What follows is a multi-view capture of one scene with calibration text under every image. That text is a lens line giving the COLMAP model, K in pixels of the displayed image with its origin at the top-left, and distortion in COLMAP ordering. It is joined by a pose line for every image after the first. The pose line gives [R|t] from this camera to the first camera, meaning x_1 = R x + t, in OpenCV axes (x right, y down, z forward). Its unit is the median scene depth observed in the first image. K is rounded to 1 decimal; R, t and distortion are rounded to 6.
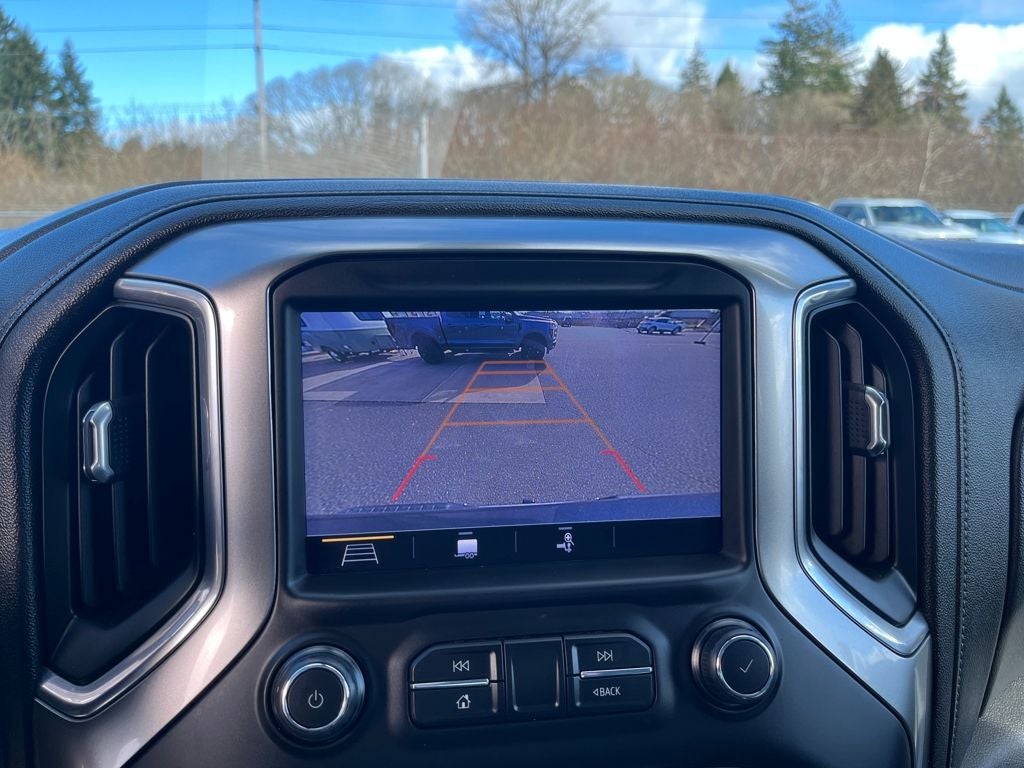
lens RADIAL K [[776.9, 0, 512.0], [0, 776.9, 384.0], [0, 0, 1]] dist [0.079184, -0.122480]
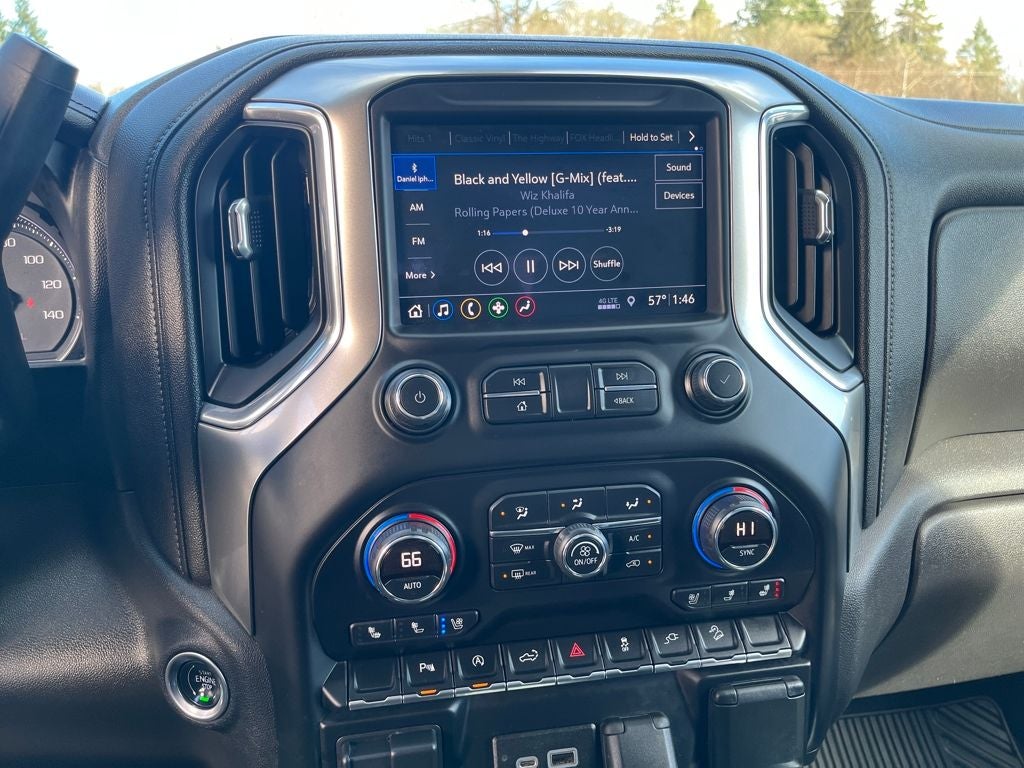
lens RADIAL K [[776.9, 0, 512.0], [0, 776.9, 384.0], [0, 0, 1]] dist [0.079184, -0.122480]
pose [[0.999317, -0.027244, 0.024957, -0.093167], [0.025452, 0.997259, 0.069477, 0.222663], [-0.026782, -0.068794, 0.997271, -0.306511]]
